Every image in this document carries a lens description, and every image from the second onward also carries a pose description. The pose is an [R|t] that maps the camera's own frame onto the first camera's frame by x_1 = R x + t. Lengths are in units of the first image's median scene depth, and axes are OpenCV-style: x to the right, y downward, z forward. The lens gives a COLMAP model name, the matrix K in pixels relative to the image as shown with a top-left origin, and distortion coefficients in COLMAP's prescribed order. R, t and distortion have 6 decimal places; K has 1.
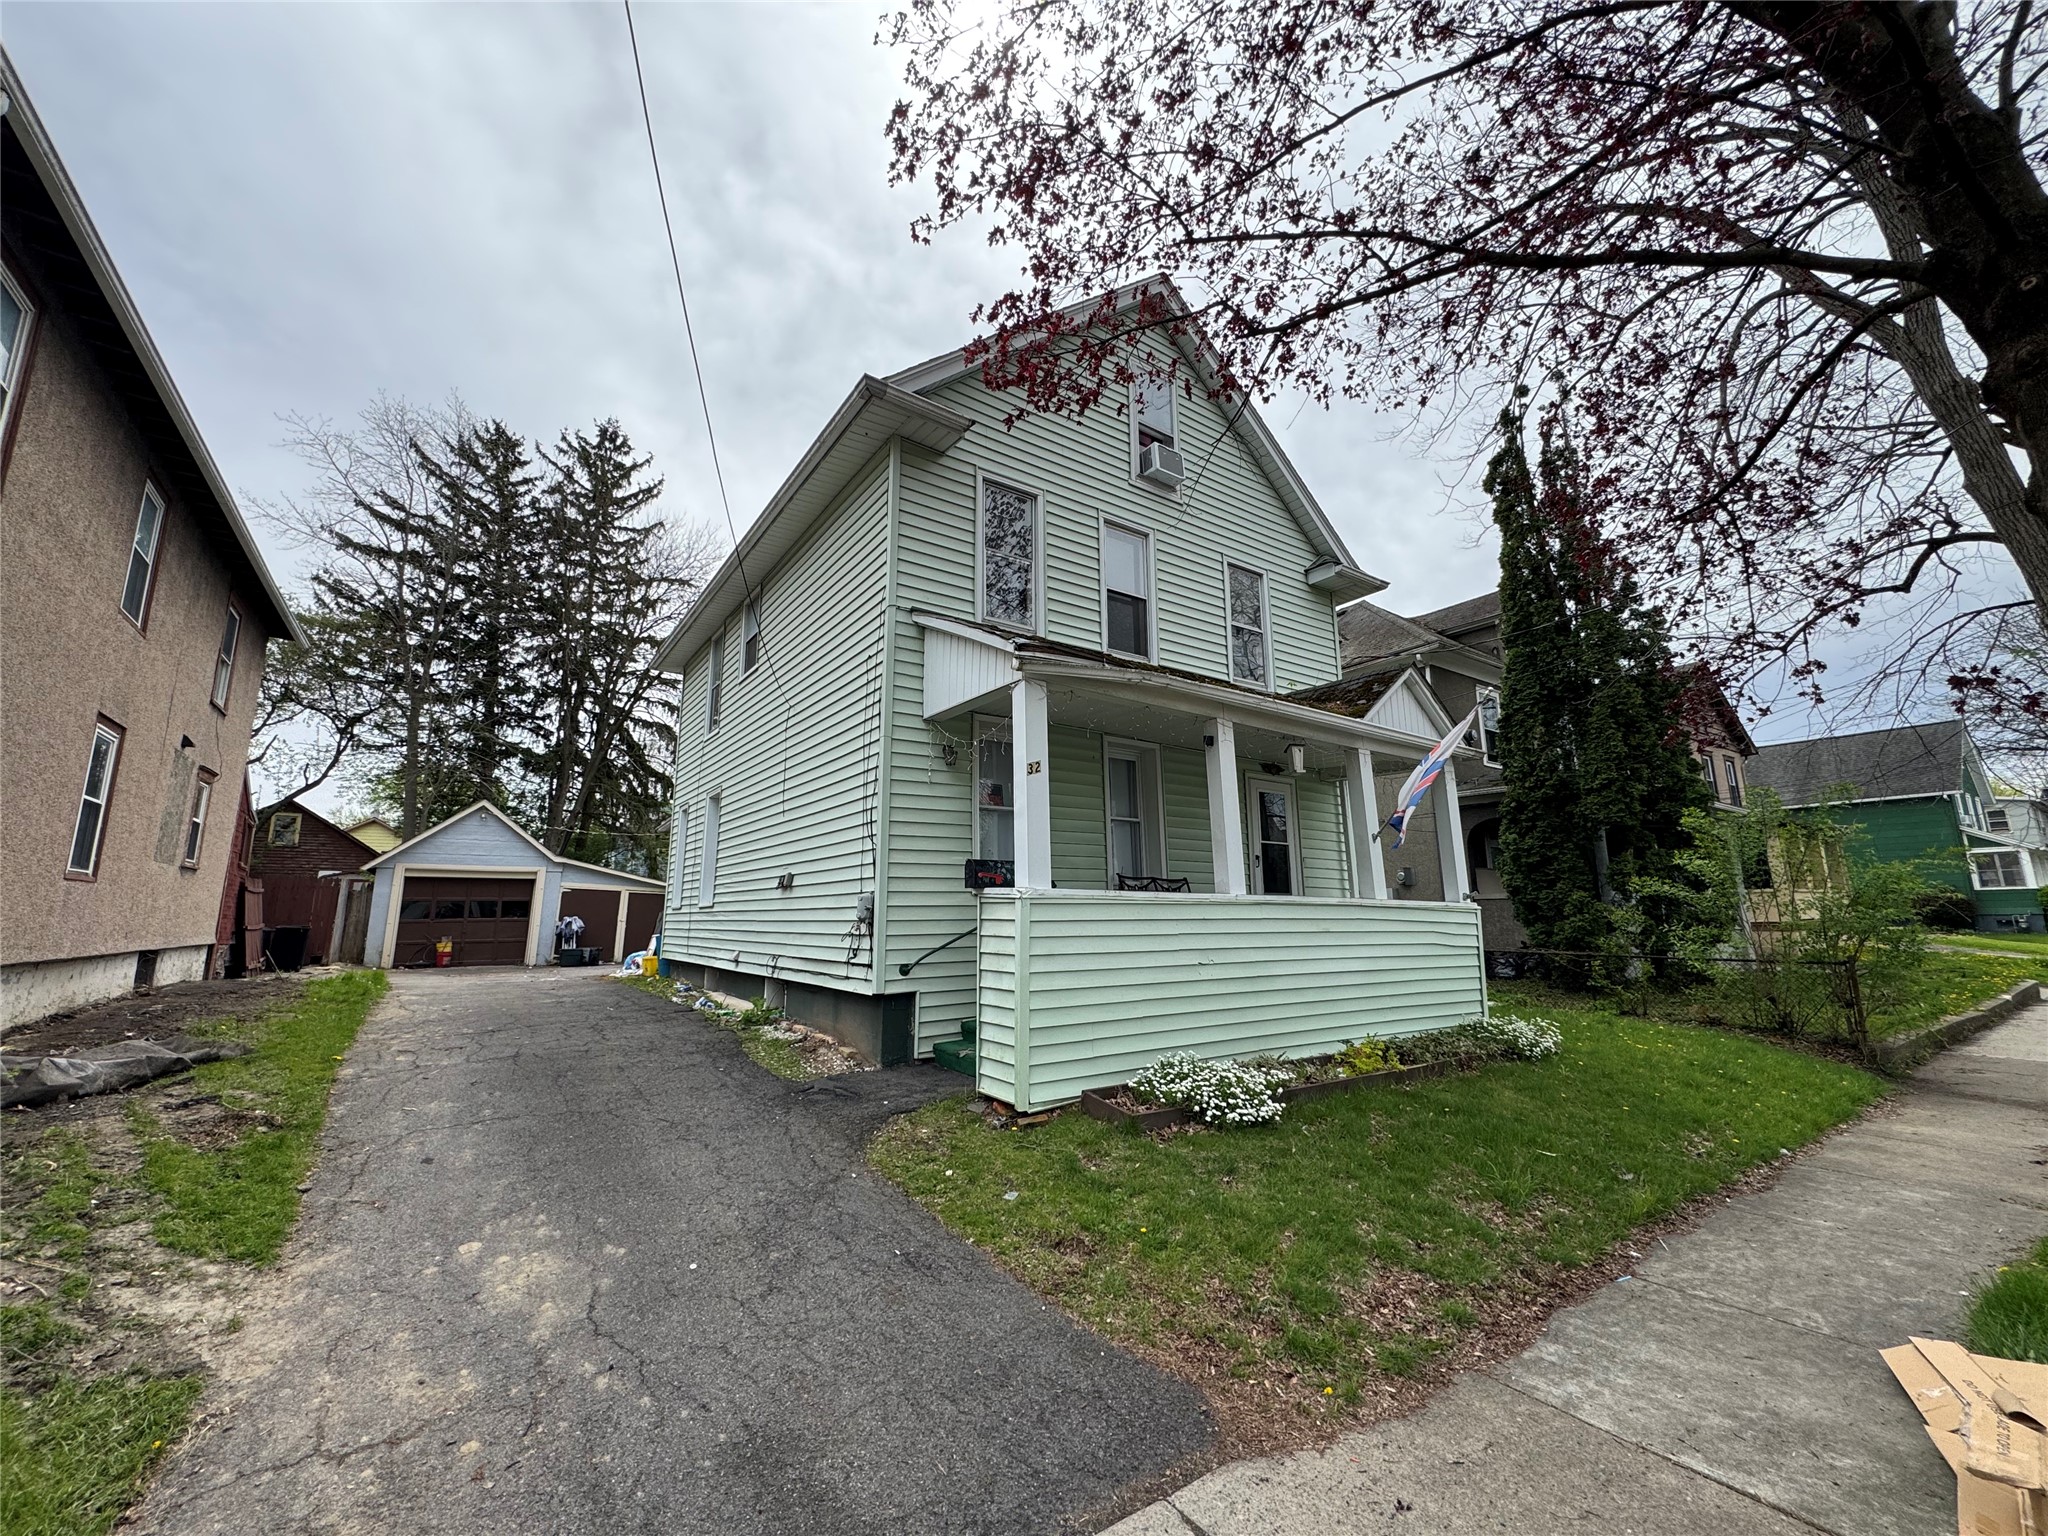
lens RADIAL K [[815.4, 0, 1023.9], [0, 815.4, 763.2], [0, 0, 1]] dist [-0.001052, 0.000692]
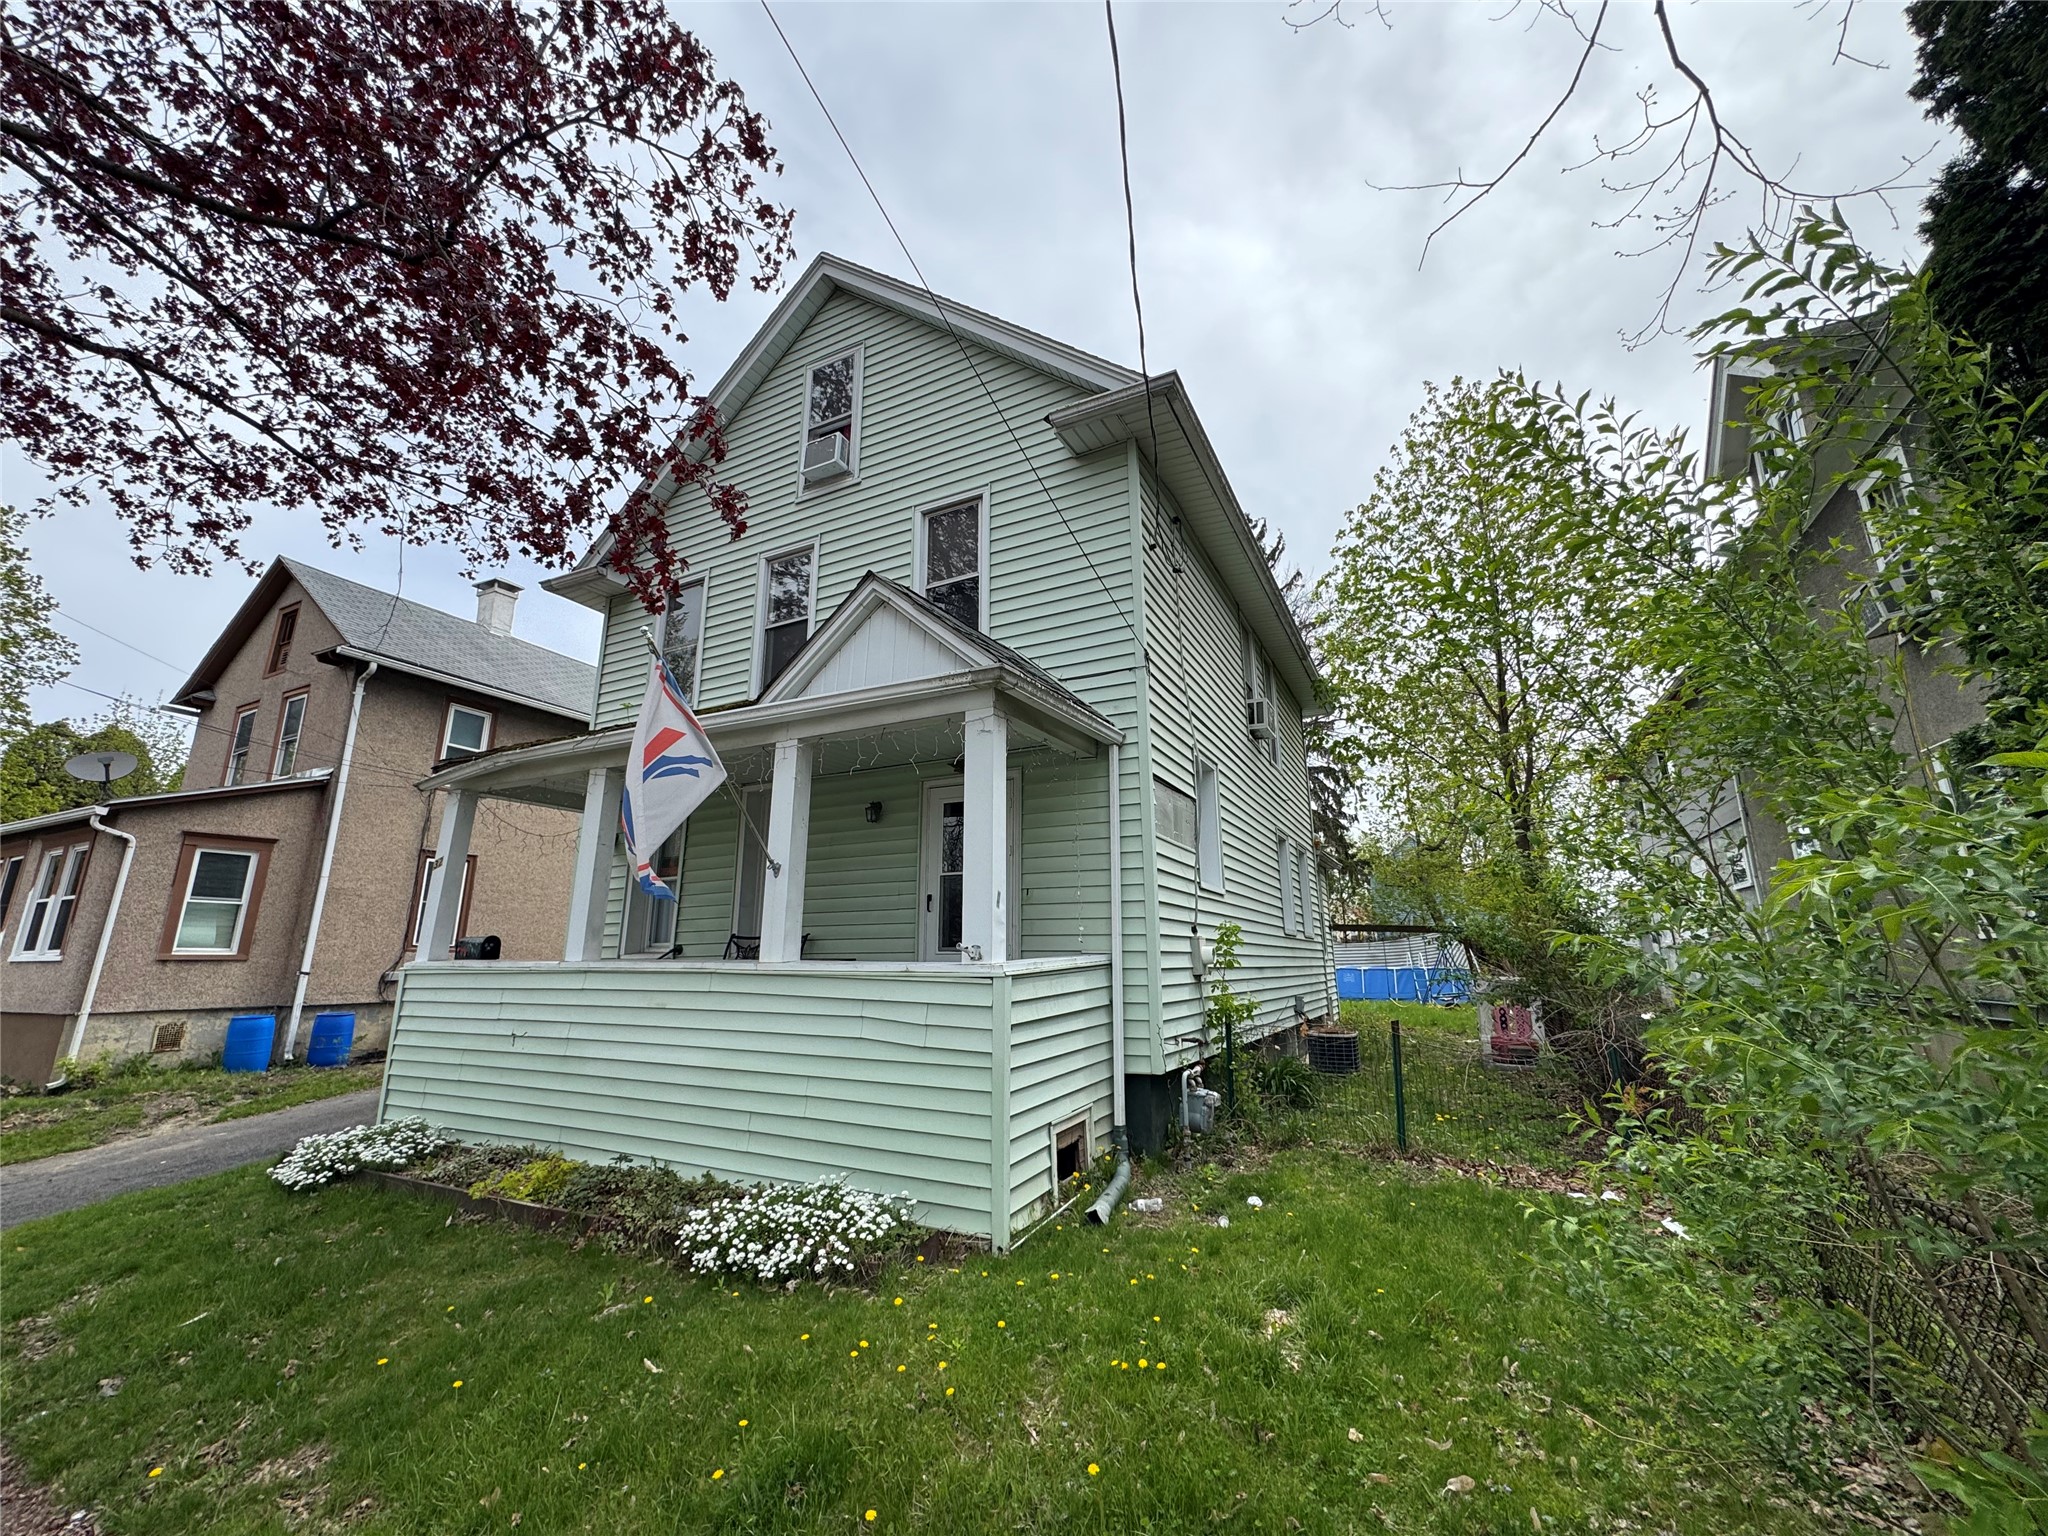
lens RADIAL K [[805.7, 0, 1037.1], [0, 805.7, 776.5], [0, 0, 1]] dist [-0.000185, 0.000038]
pose [[0.481339, -0.197285, -0.854044, 1.090675], [0.171406, 0.976716, -0.129018, 0.135894], [0.859612, -0.084287, 0.503947, 0.837650]]
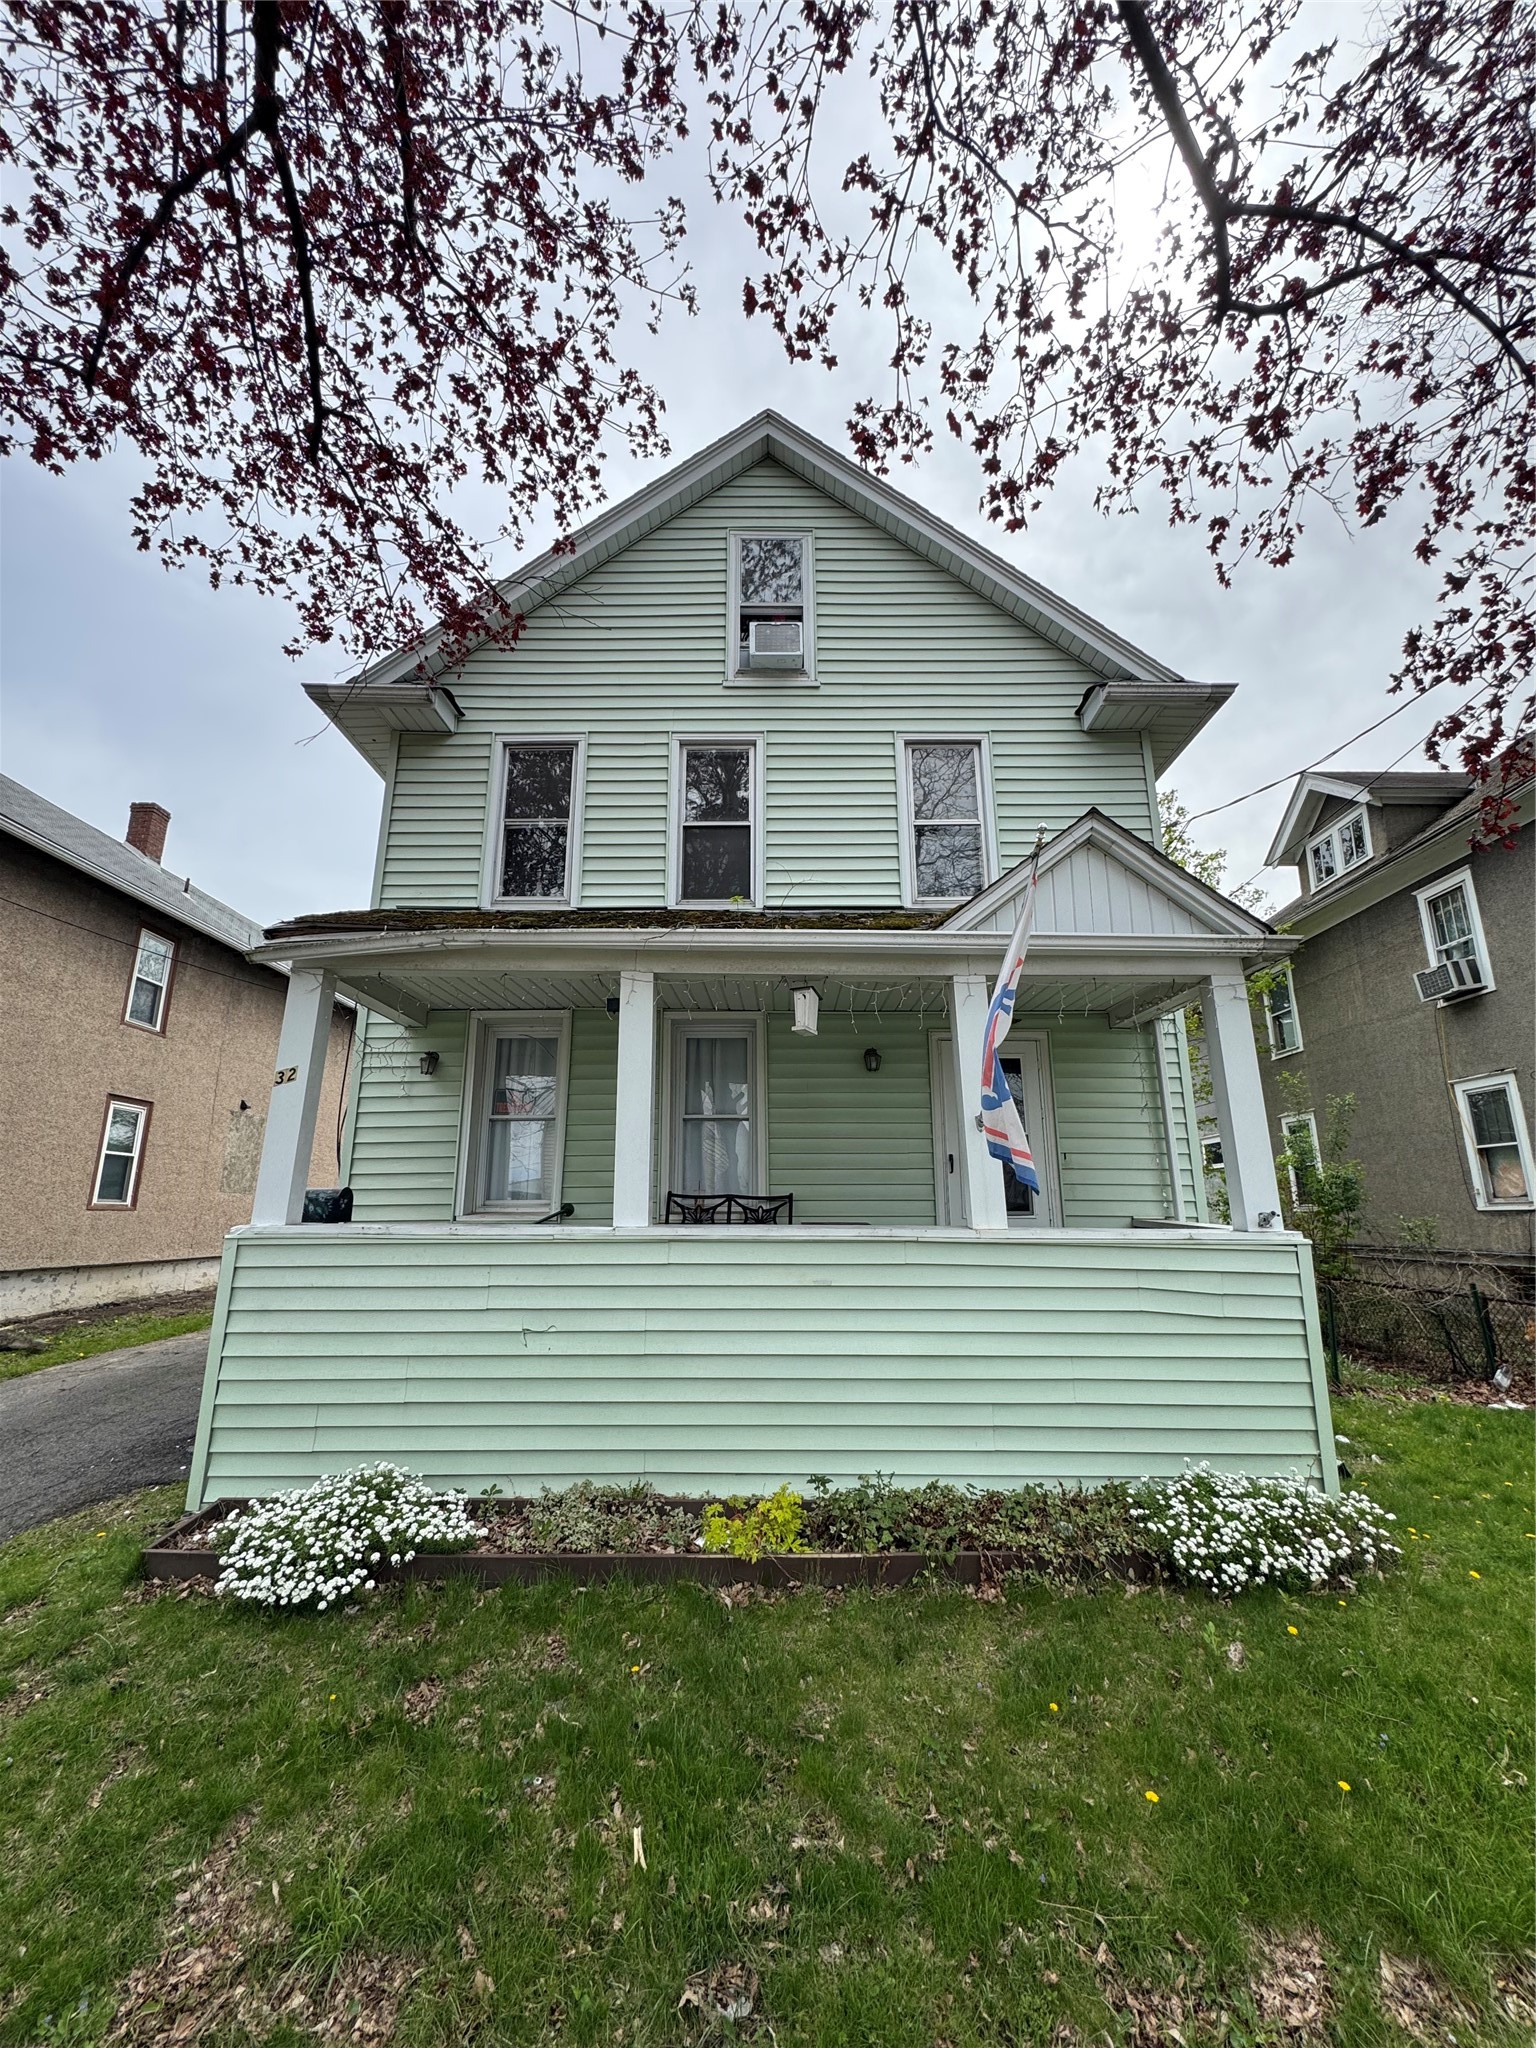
lens RADIAL K [[815.4, 0, 775.6], [0, 815.4, 1025.9], [0, 0, 1]] dist [-0.001052, 0.000692]
pose [[0.824581, -0.130736, -0.550431, 0.626705], [0.108002, 0.991416, -0.073684, 0.048818], [0.555339, 0.001311, 0.831623, 0.421076]]
